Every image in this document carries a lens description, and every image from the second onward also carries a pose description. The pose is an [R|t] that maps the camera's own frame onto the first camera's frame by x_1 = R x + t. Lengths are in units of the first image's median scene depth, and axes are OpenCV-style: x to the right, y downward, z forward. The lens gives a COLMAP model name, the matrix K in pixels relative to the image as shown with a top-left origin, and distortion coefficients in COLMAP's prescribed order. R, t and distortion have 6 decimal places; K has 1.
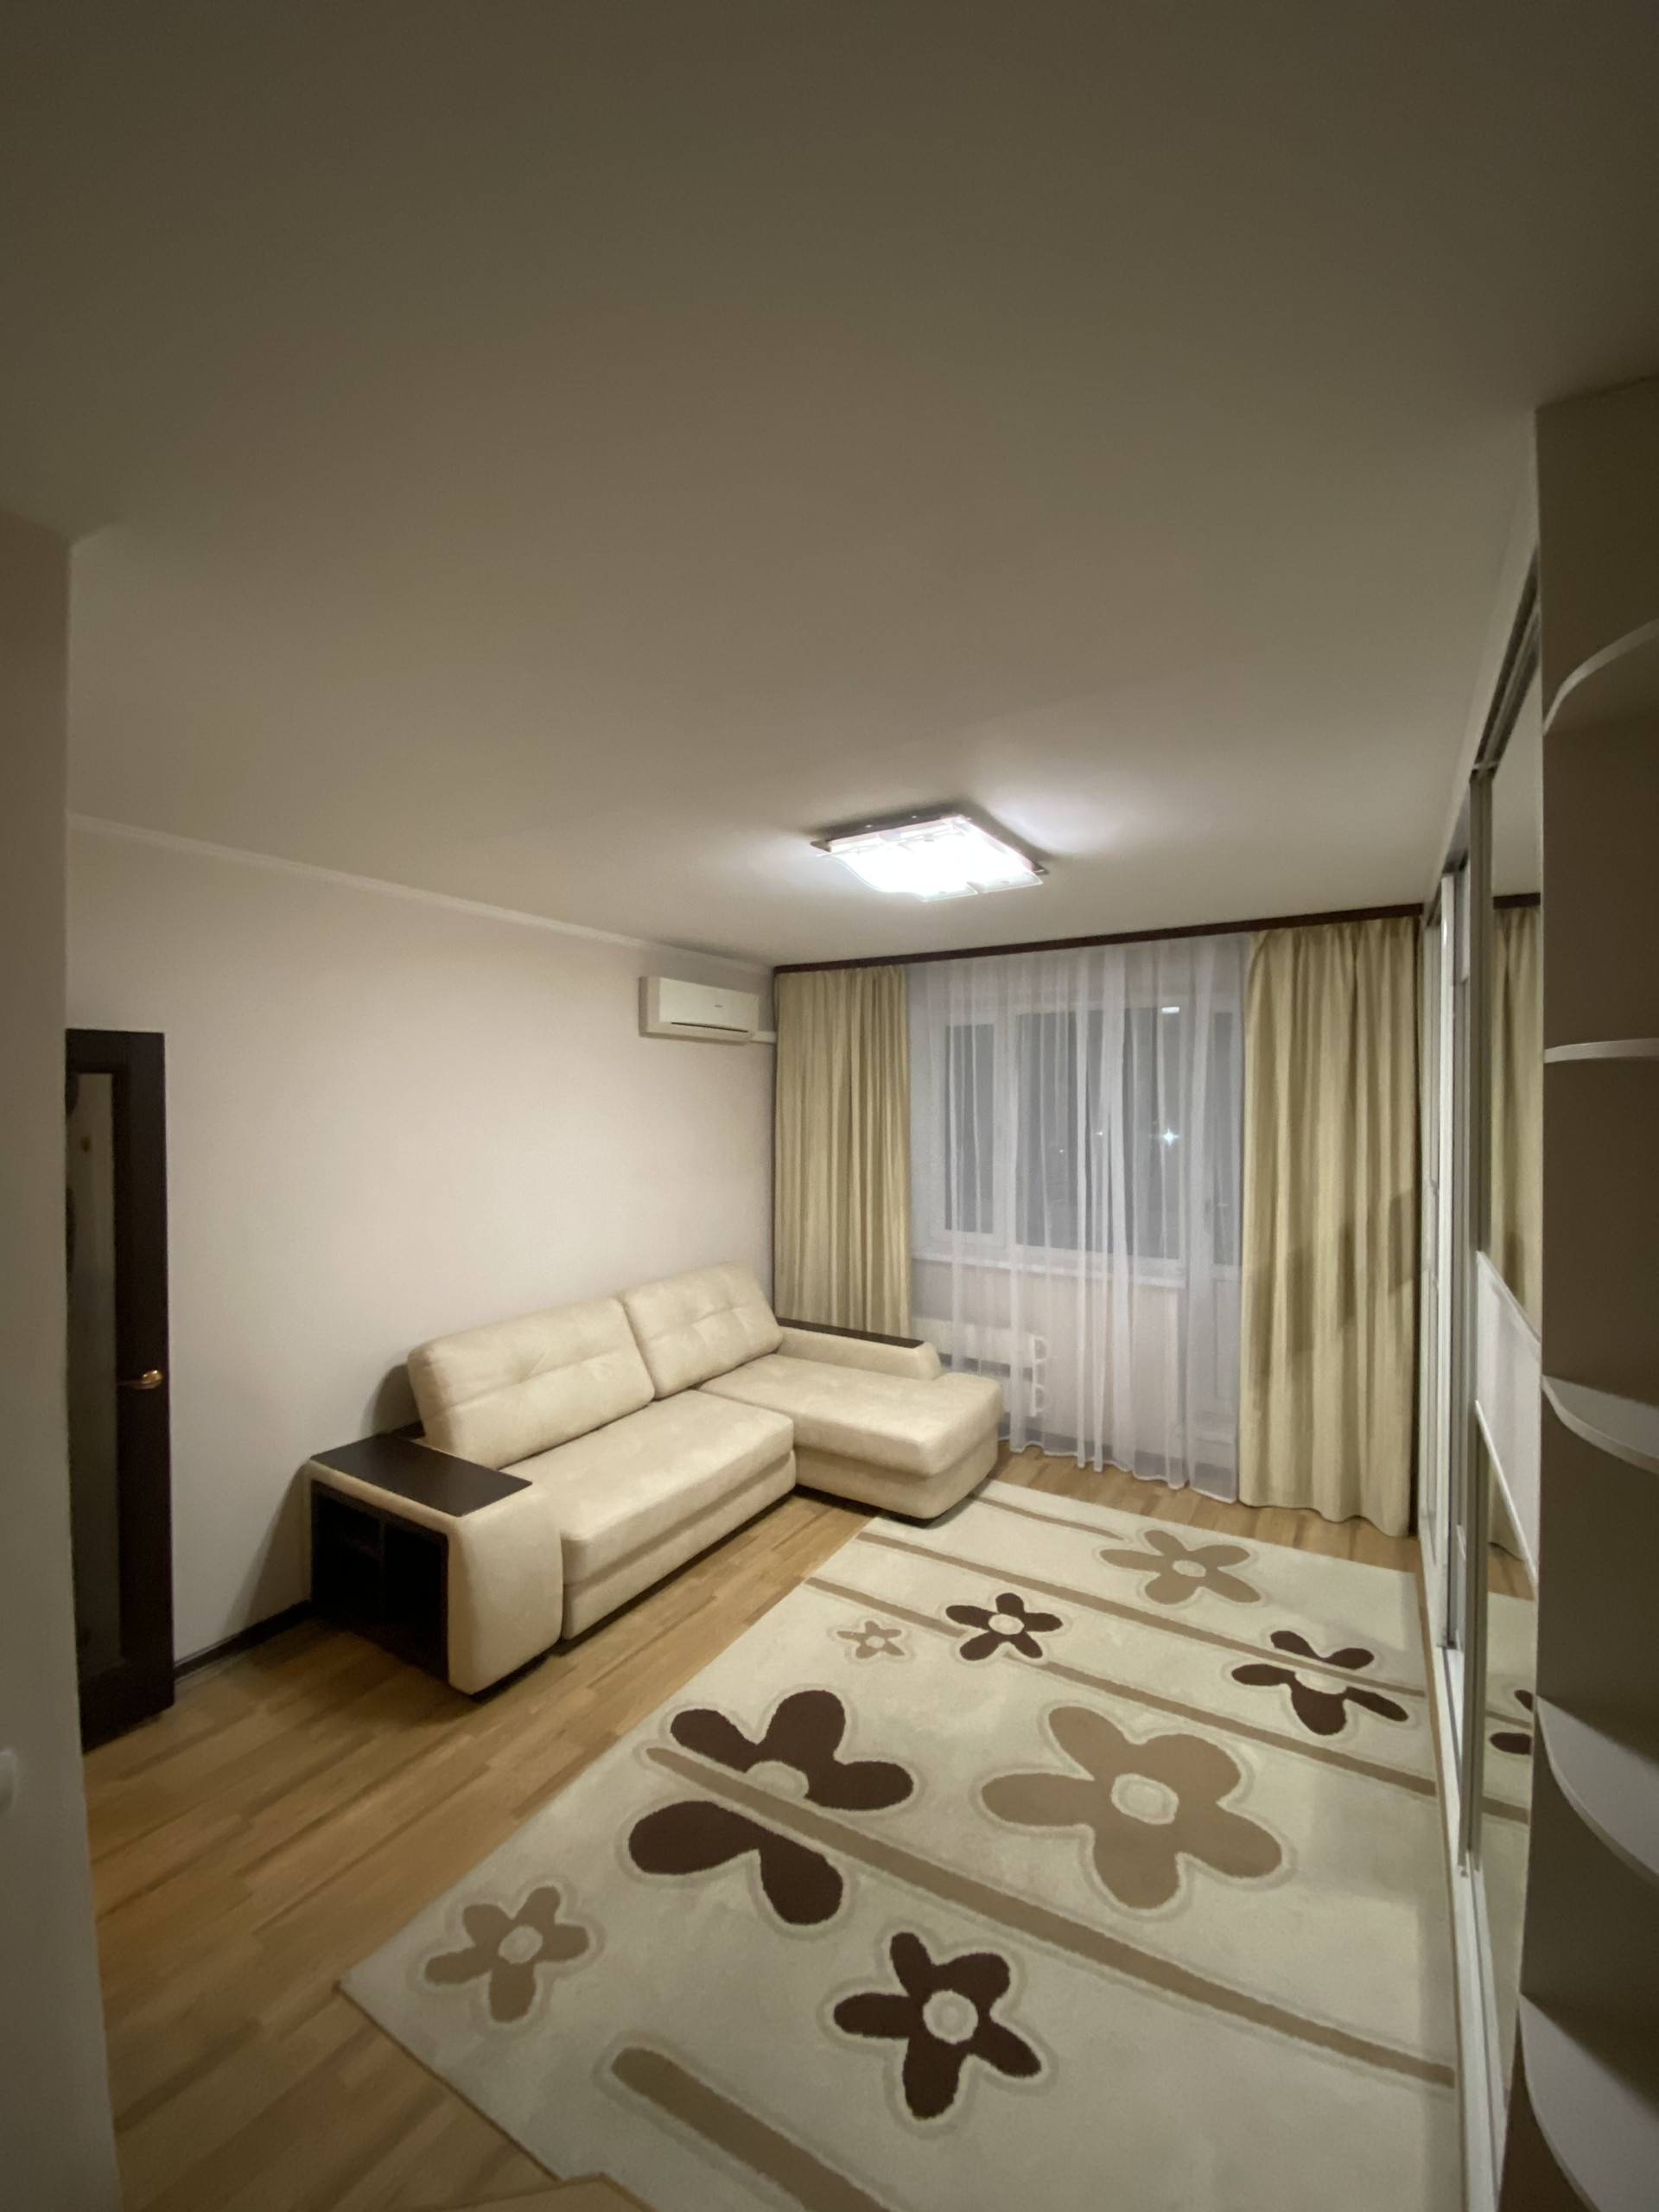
lens RADIAL K [[886.6, 0, 796.0], [0, 886.6, 1076.1], [0, 0, 1]] dist [0.005797, -0.011347]
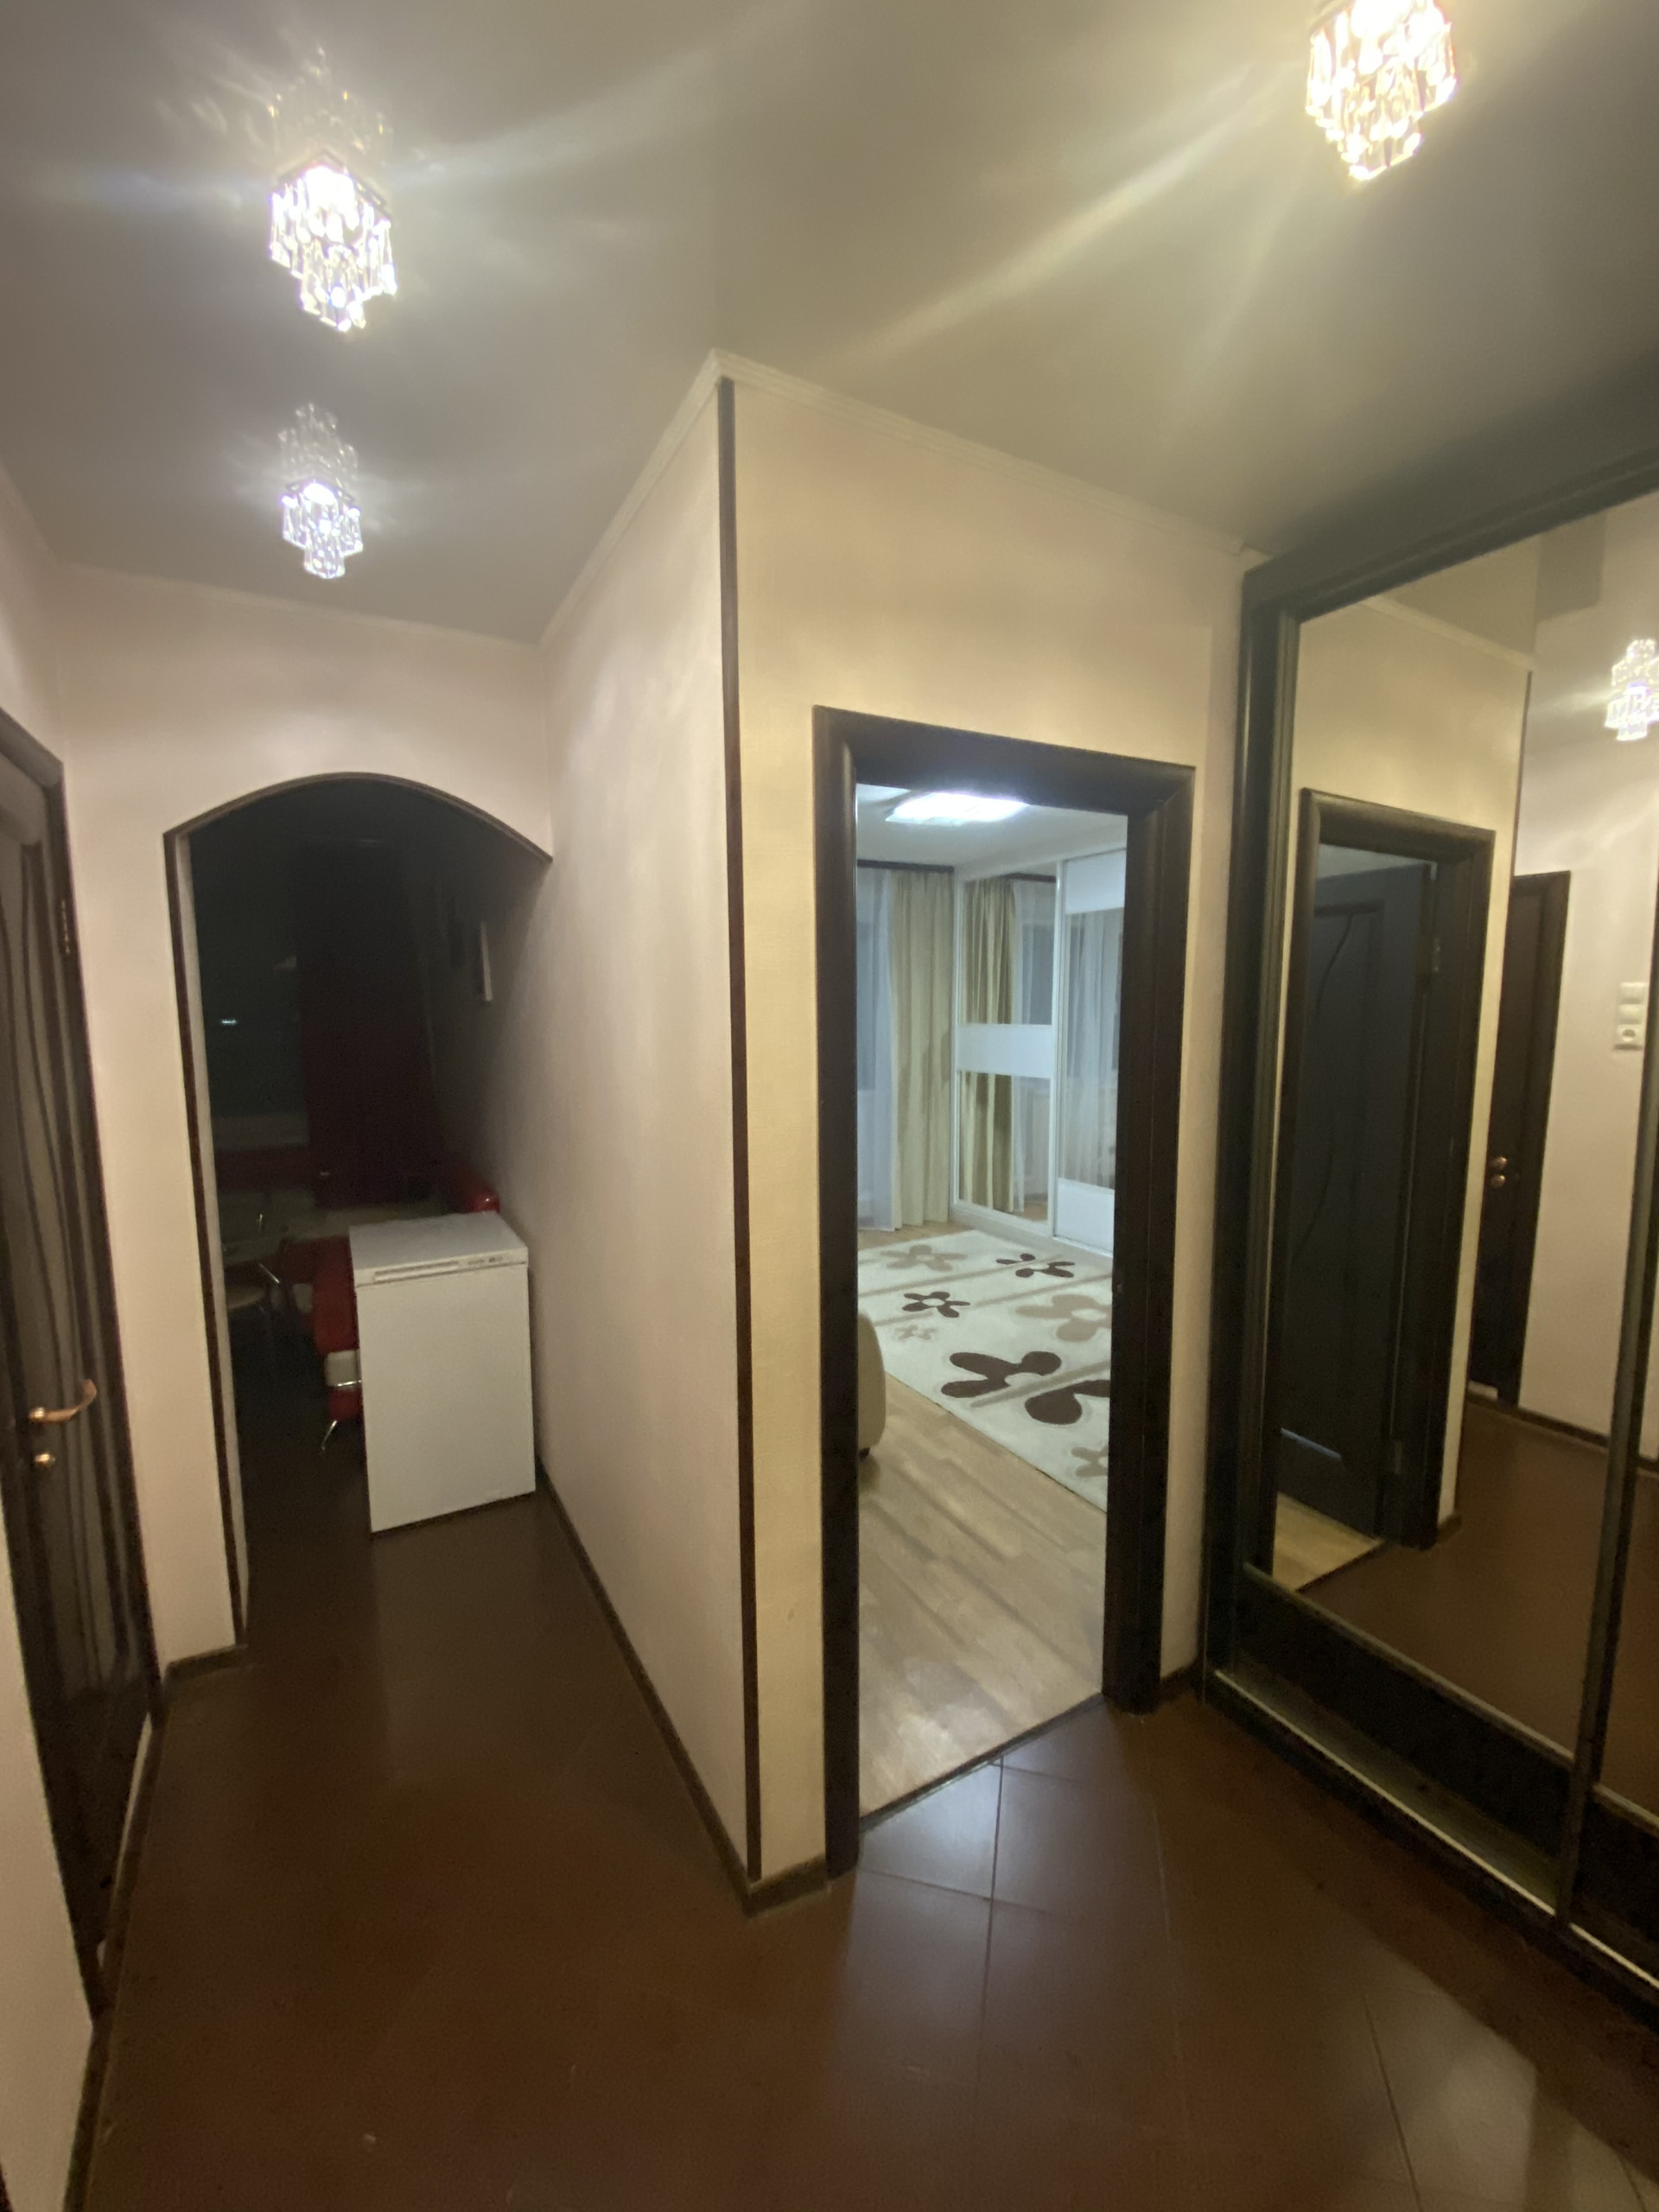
lens RADIAL K [[886.6, 0, 816.1], [0, 886.6, 1064.1], [0, 0, 1]] dist [0.005797, -0.011347]
pose [[0.507449, -0.071331, 0.858724, -1.390557], [-0.009188, 0.996063, 0.088169, 0.066118], [-0.861633, -0.052631, 0.504796, 0.469940]]
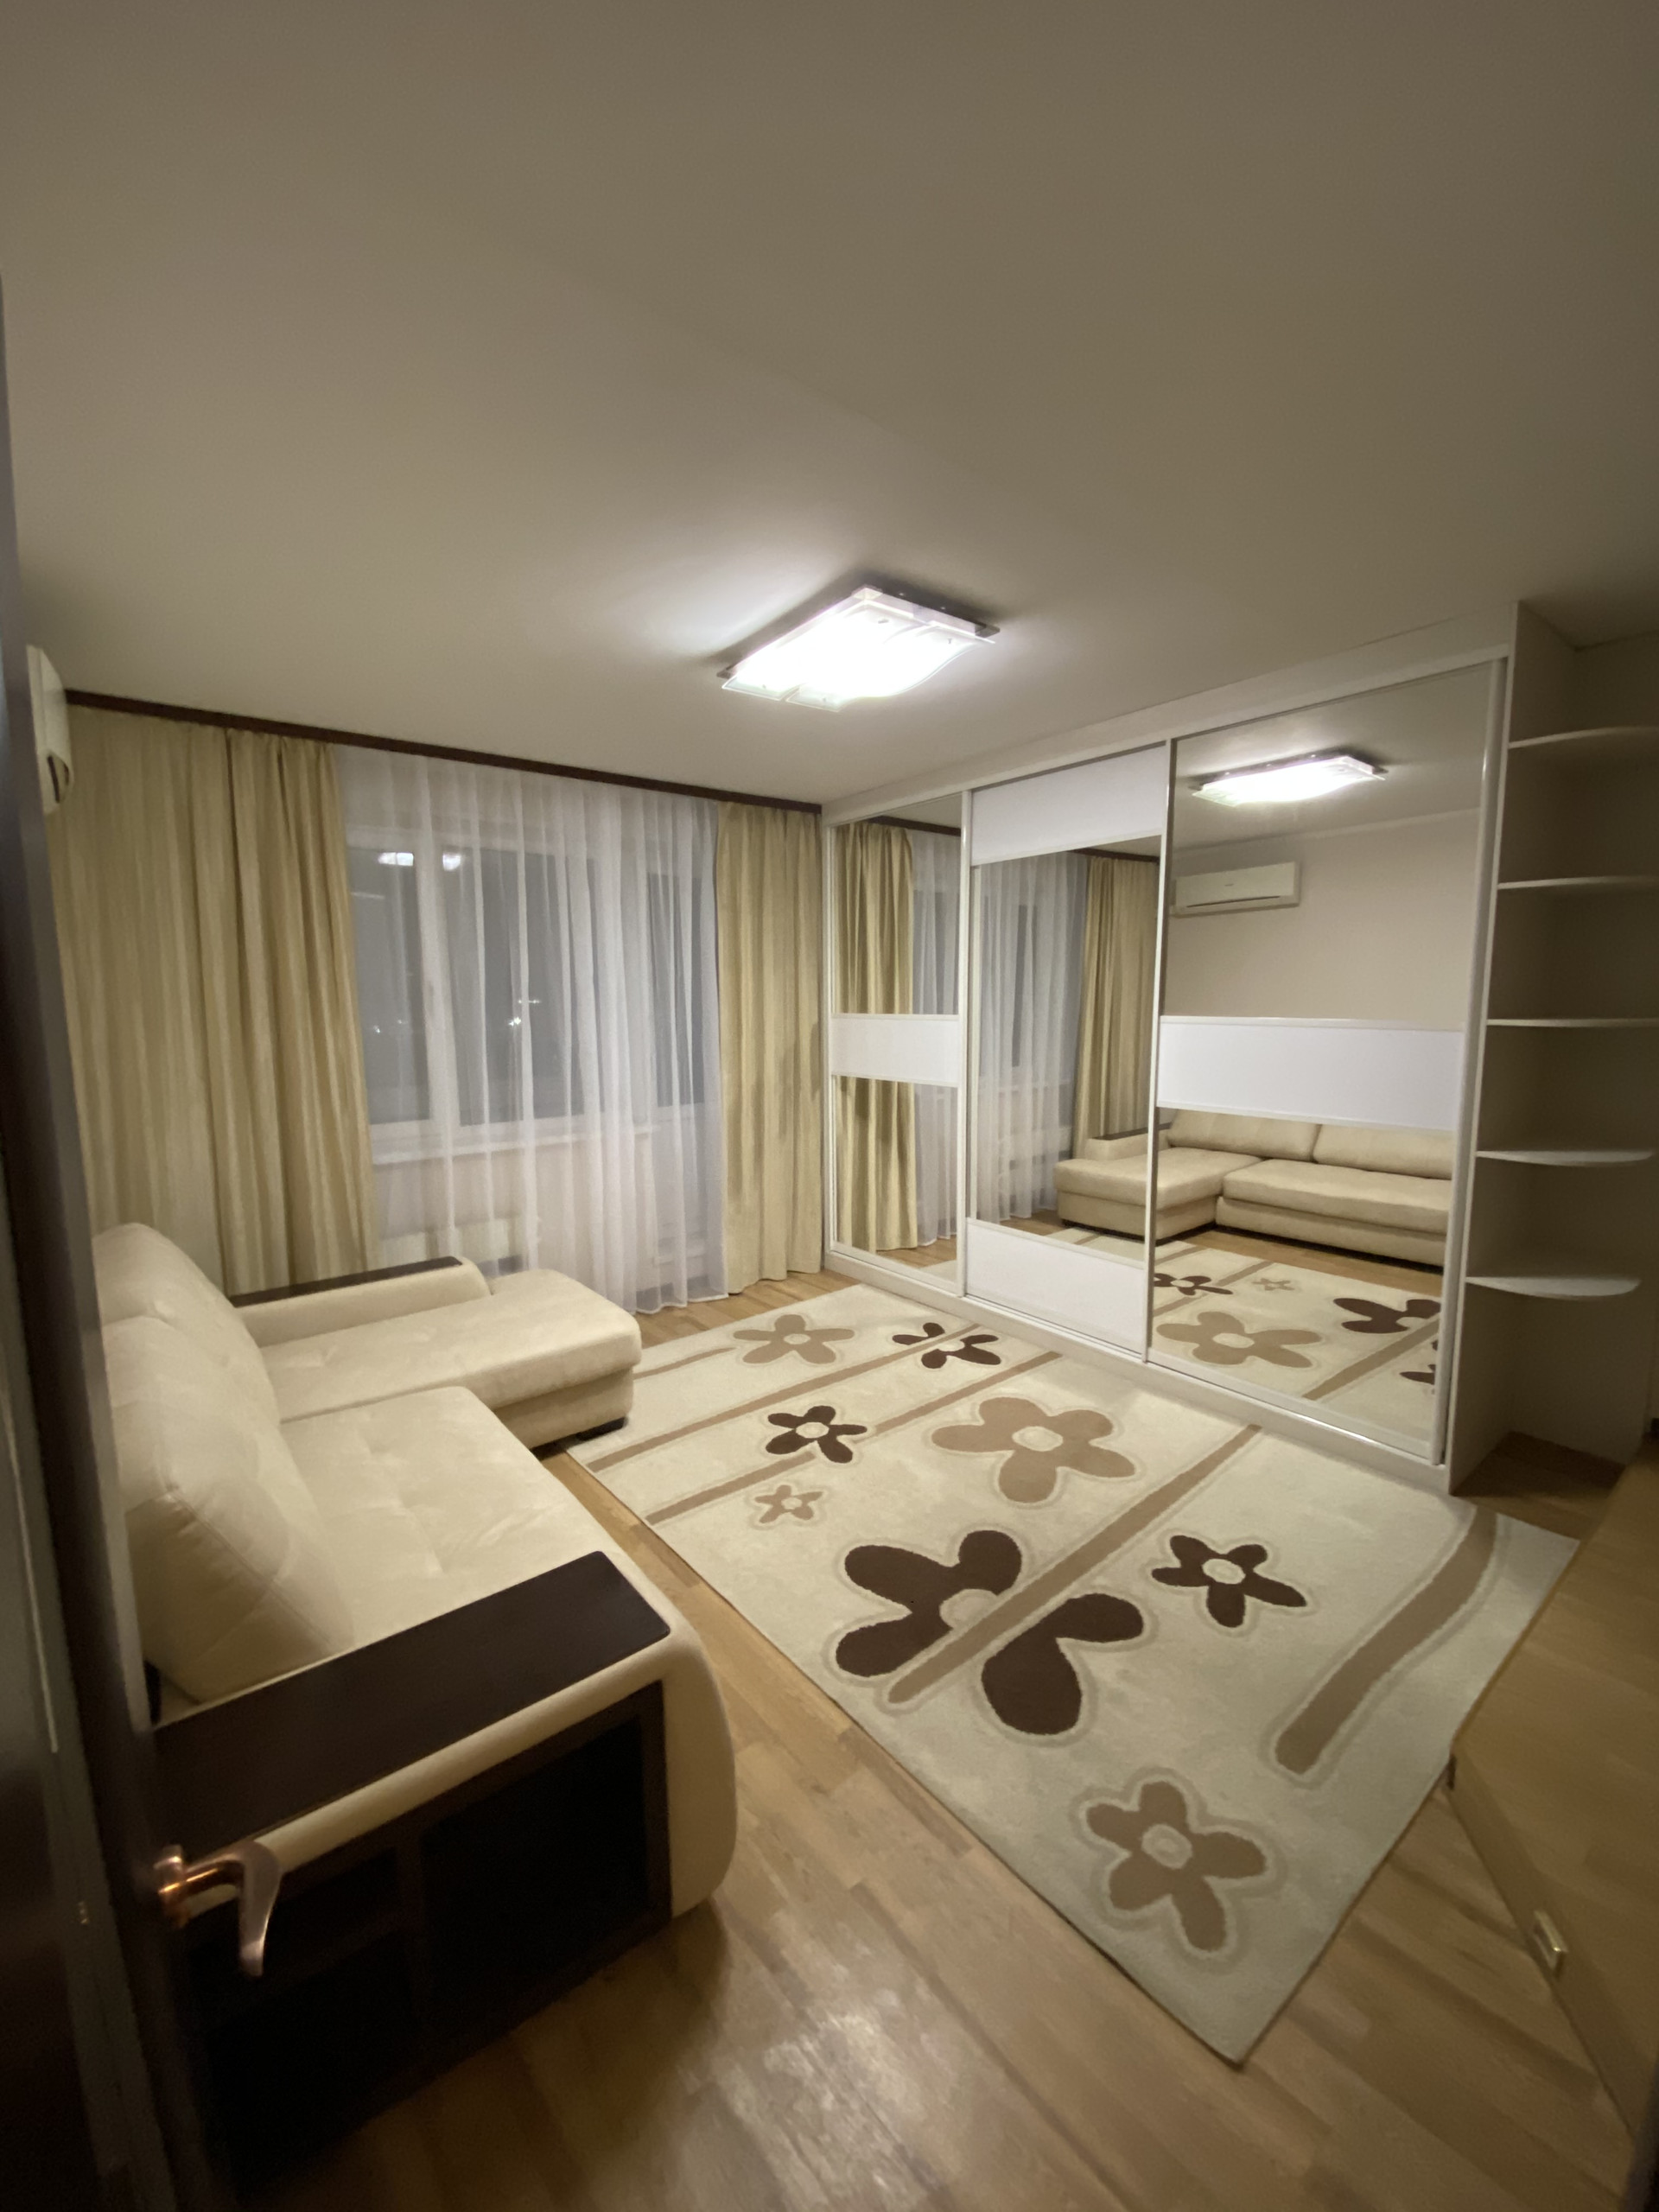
lens RADIAL K [[886.6, 0, 830.7], [0, 886.6, 1098.3], [0, 0, 1]] dist [0.005797, -0.011347]
pose [[0.348420, -0.128426, 0.928499, -0.808991], [-0.003776, 0.990369, 0.138401, 0.085219], [-0.937331, -0.051727, 0.344579, 0.734222]]
